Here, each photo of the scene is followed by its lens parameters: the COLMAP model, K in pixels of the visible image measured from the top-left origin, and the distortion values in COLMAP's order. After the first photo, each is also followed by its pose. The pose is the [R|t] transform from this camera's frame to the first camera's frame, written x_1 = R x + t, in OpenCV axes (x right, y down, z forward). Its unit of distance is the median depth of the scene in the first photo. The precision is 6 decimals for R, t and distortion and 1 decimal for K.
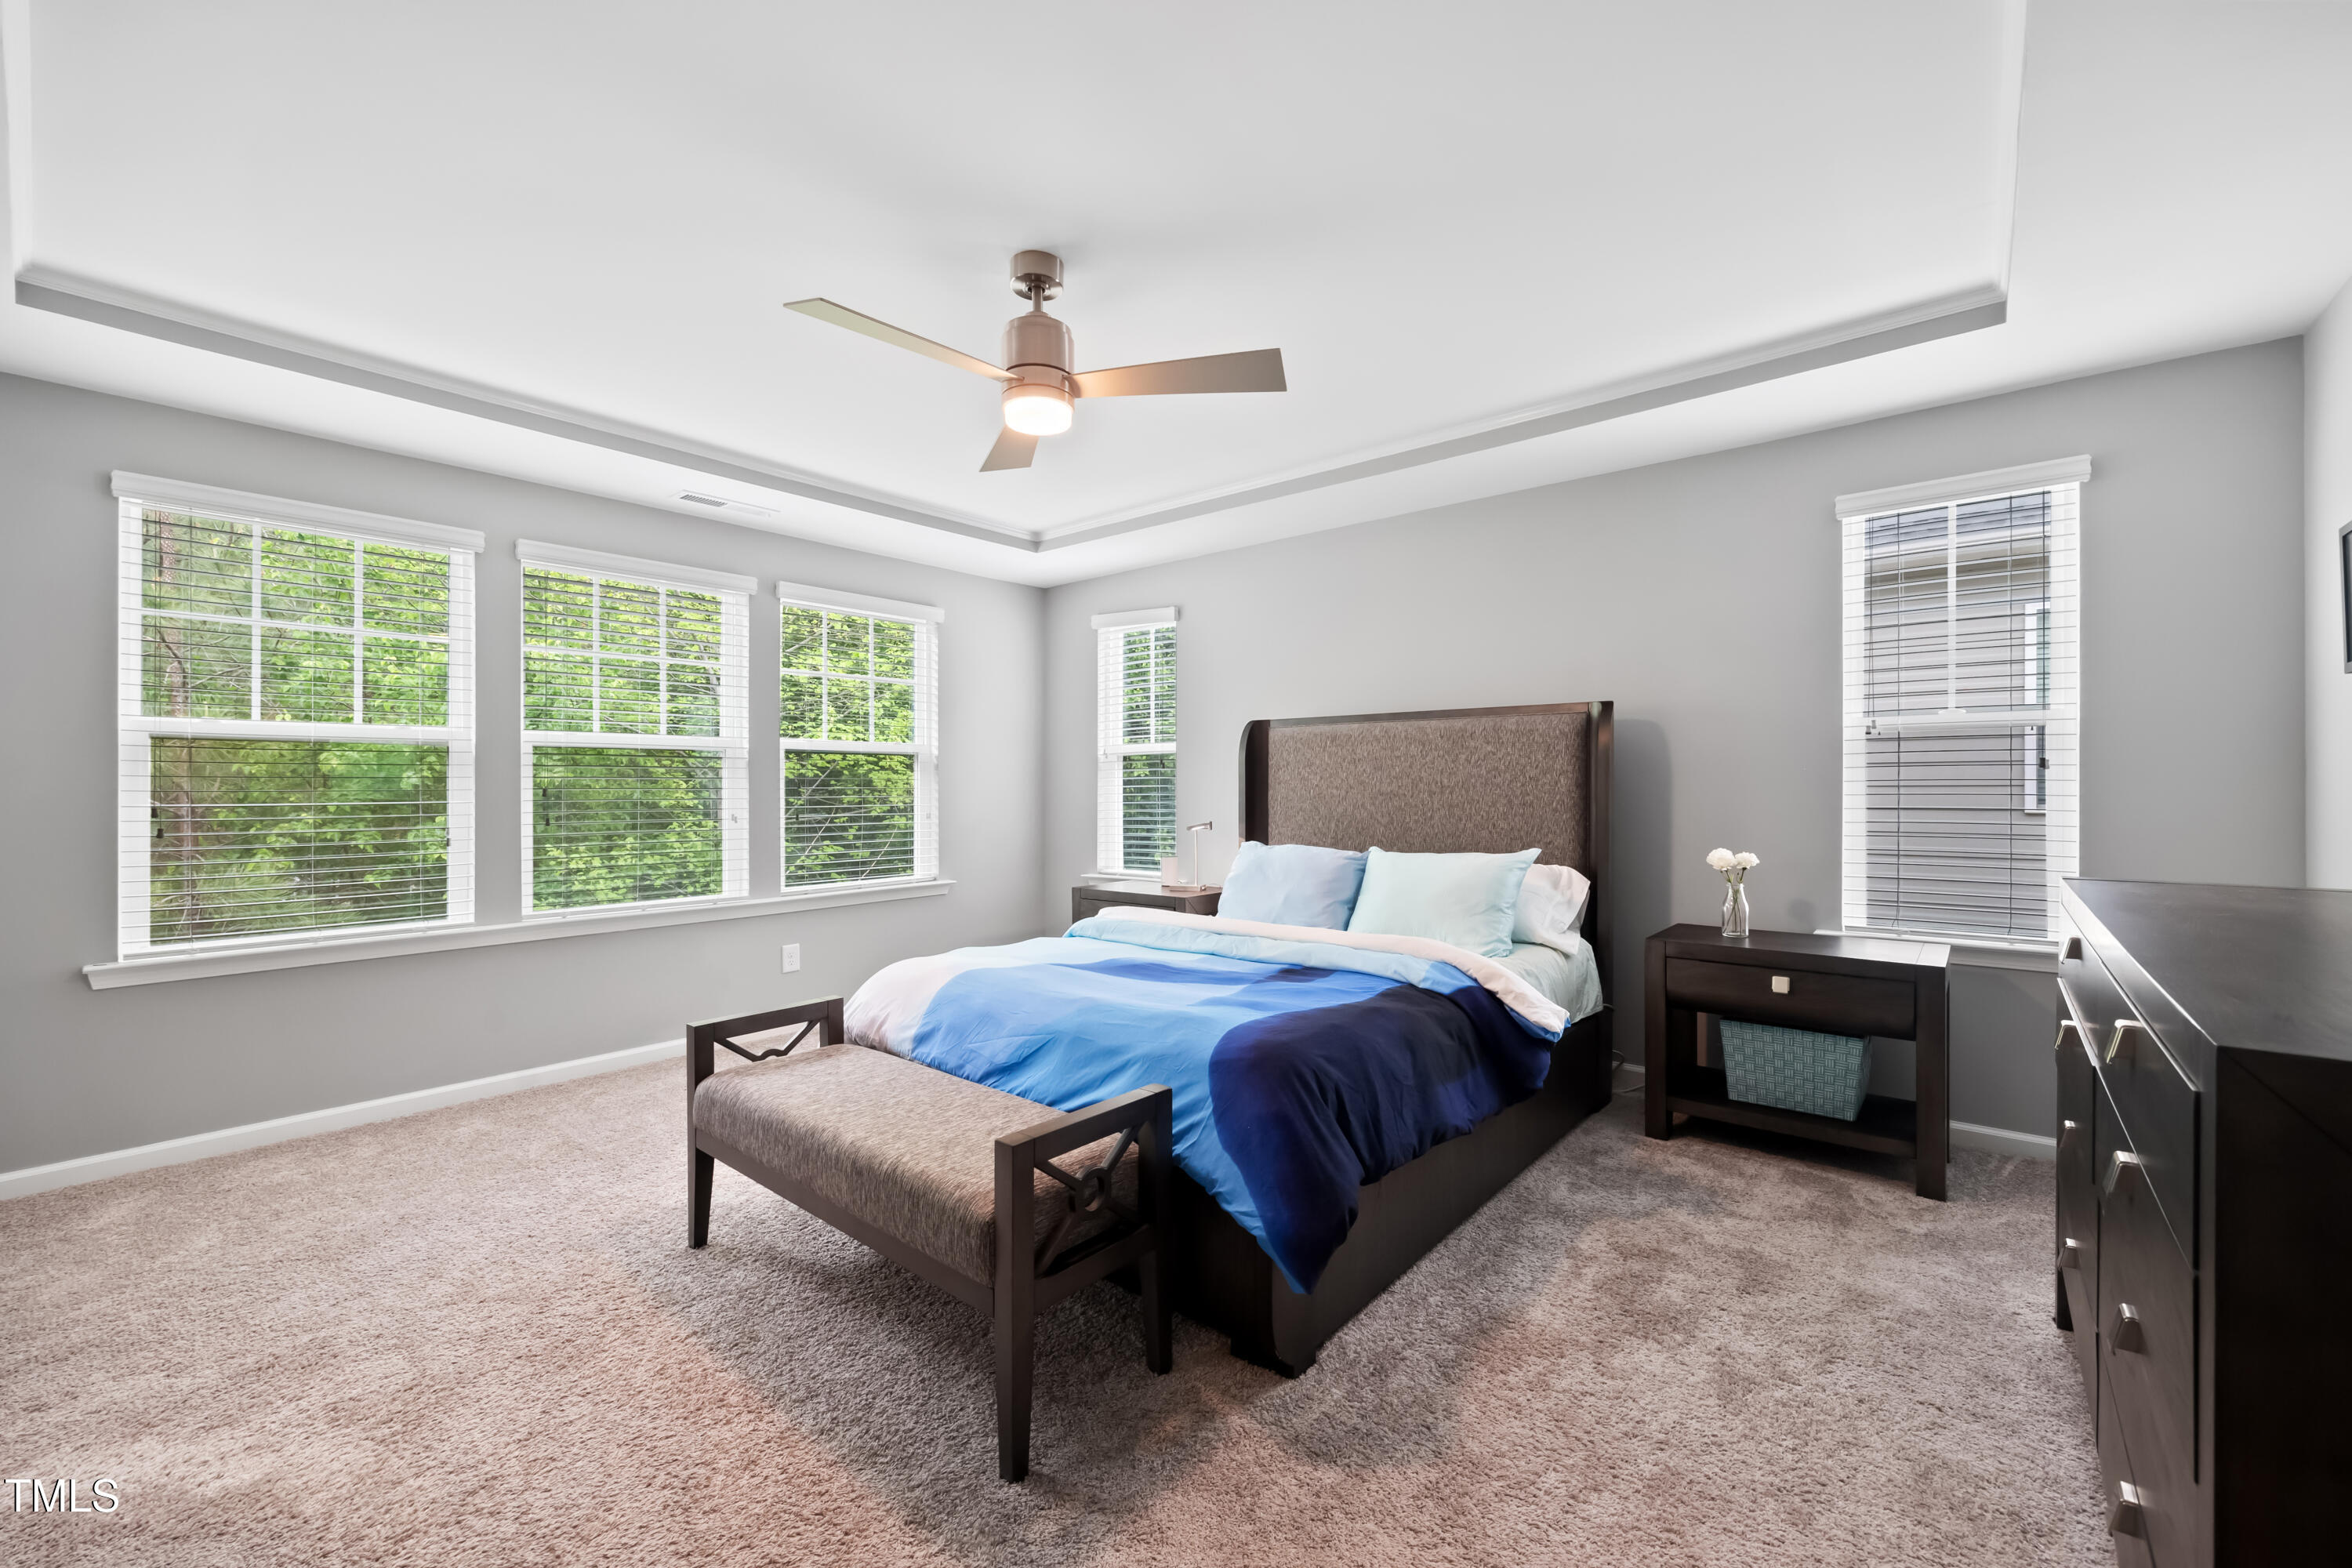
lens RADIAL K [[967.5, 0, 1180.9], [0, 967.5, 785.4], [0, 0, 1]] dist [0.000403, -0.000727]
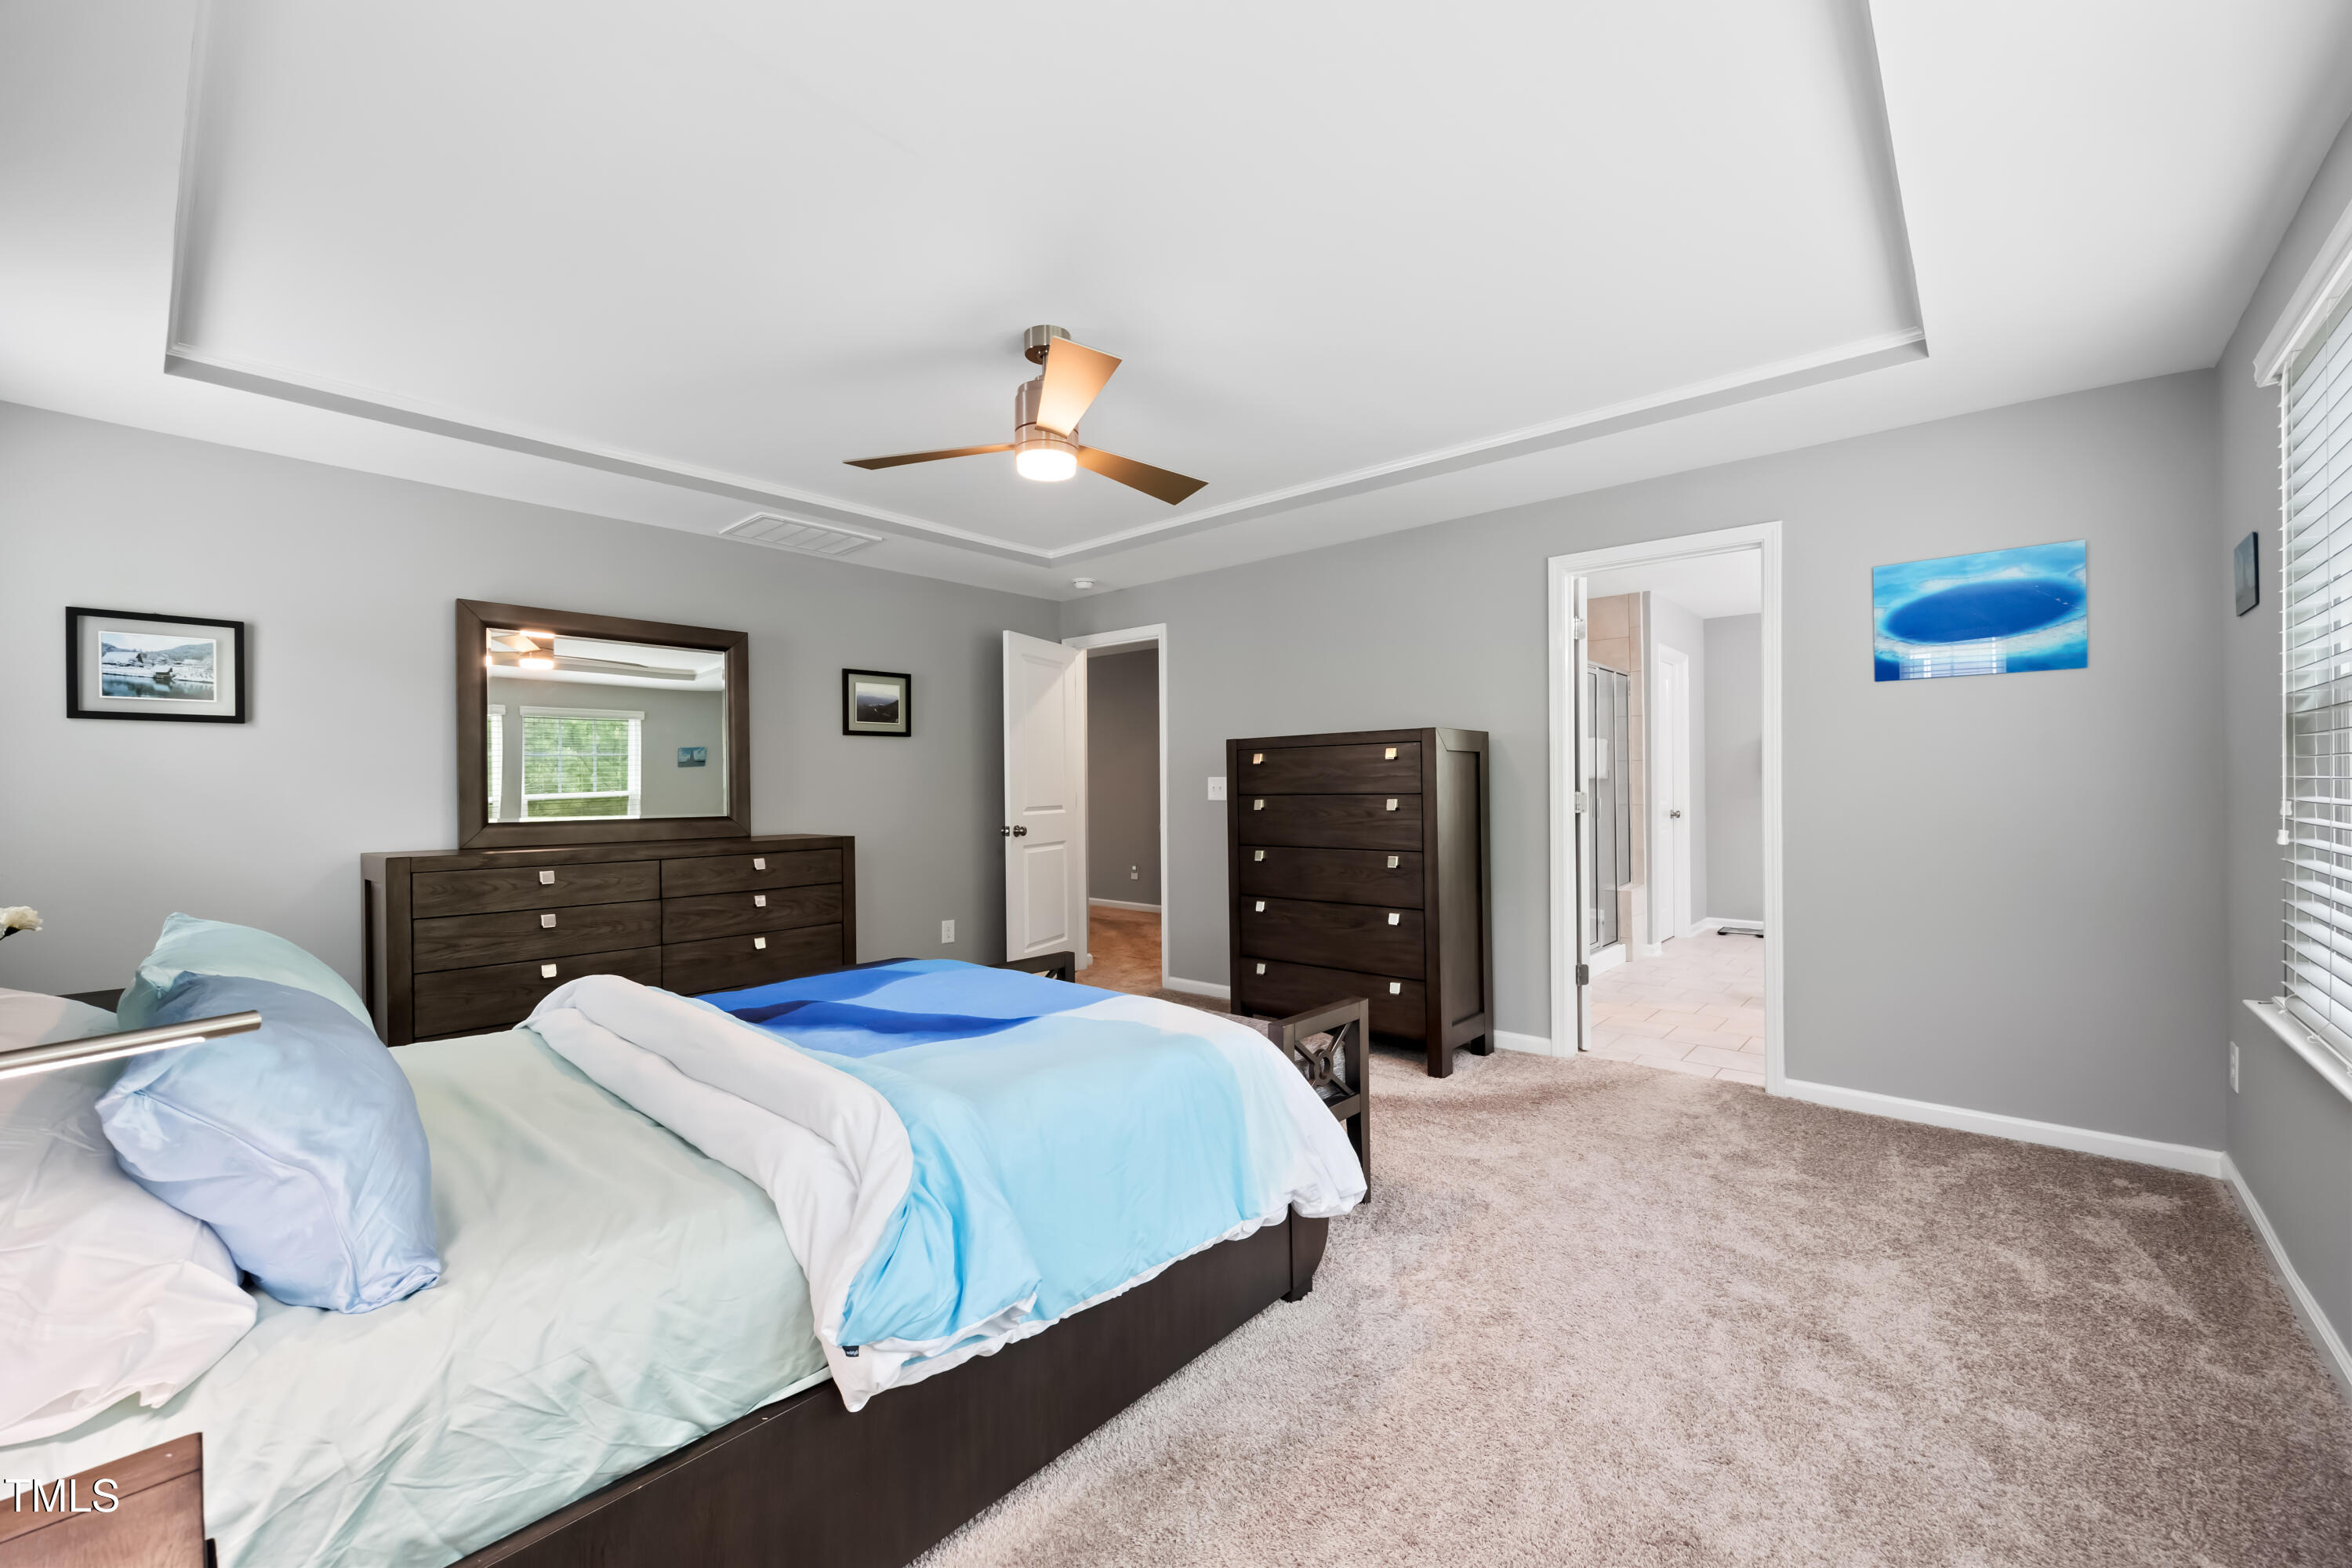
lens RADIAL K [[937.1, 0, 1185.8], [0, 937.1, 792.8], [0, 0, 1]] dist [-0.000251, -0.000098]
pose [[-0.999840, 0.015386, 0.009157, -0.207229], [0.015474, 0.999834, 0.009626, -0.002151], [-0.009007, 0.009766, -0.999912, 1.384633]]
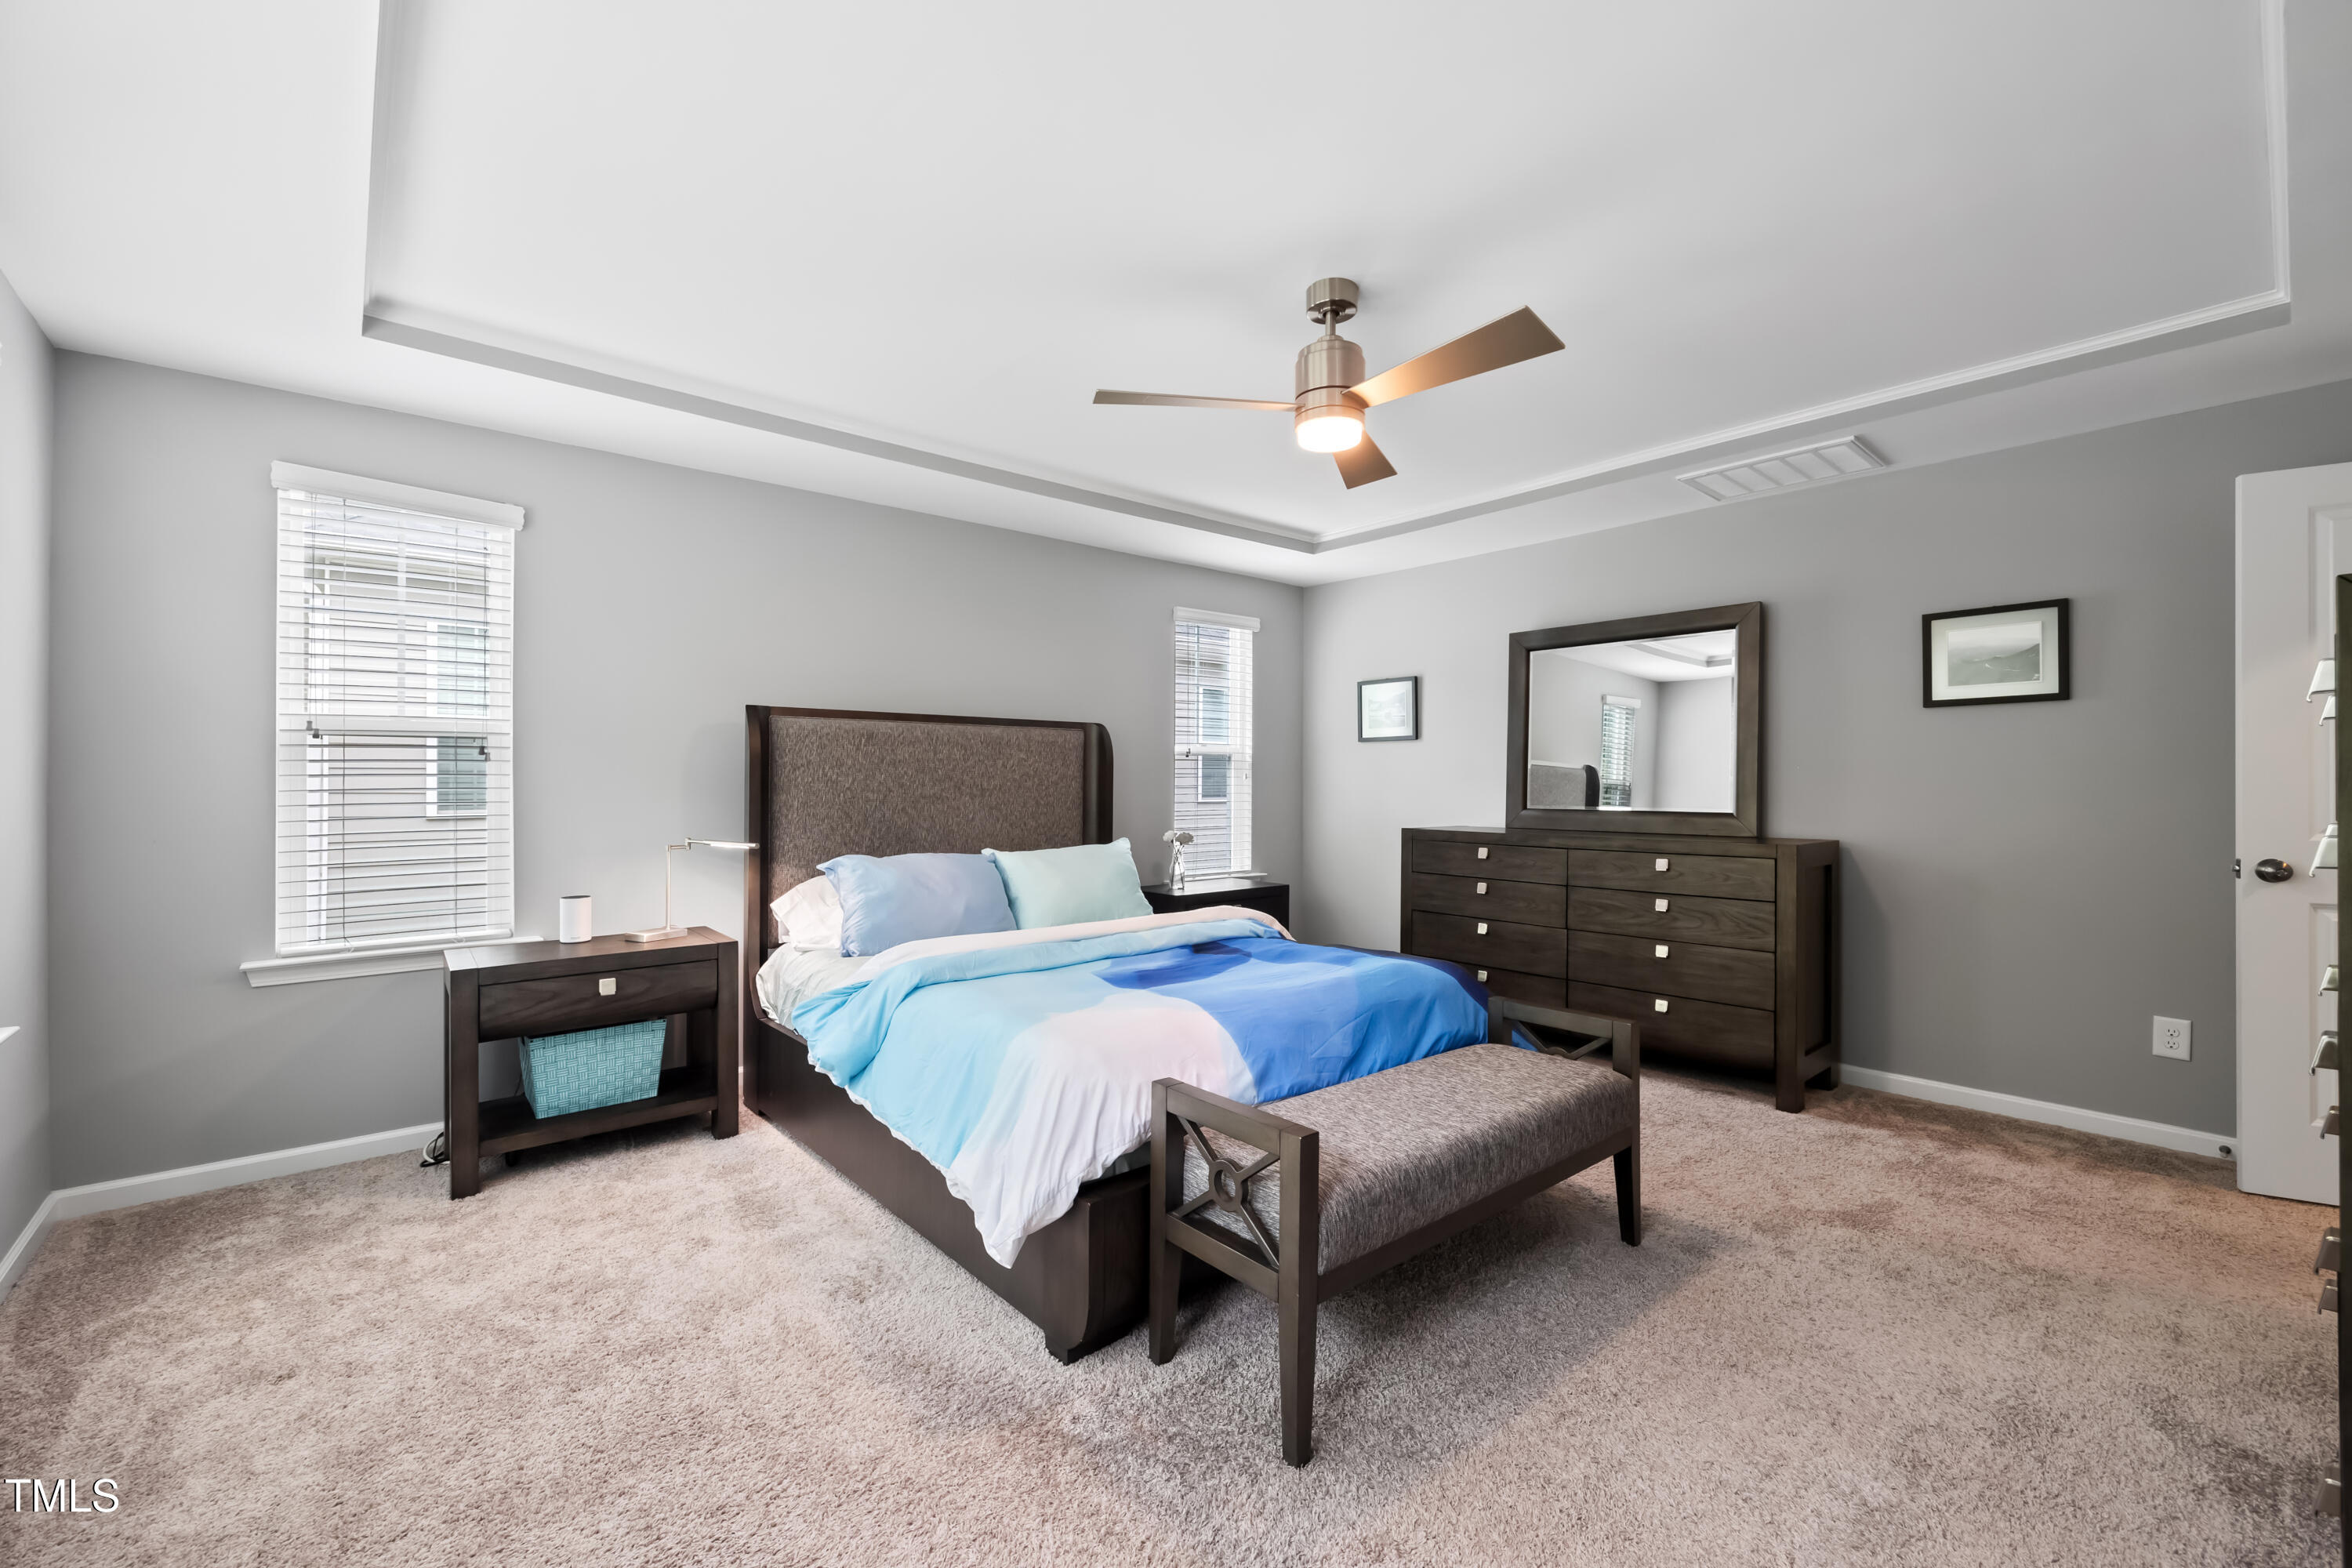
lens RADIAL K [[958.8, 0, 1183.1], [0, 958.8, 787.5], [0, 0, 1]] dist [0.000168, -0.000120]
pose [[0.144576, 0.004721, 0.989482, -0.783865], [0.002088, 0.999985, -0.005077, 0.005071], [-0.989491, 0.002800, 0.144564, 0.657985]]
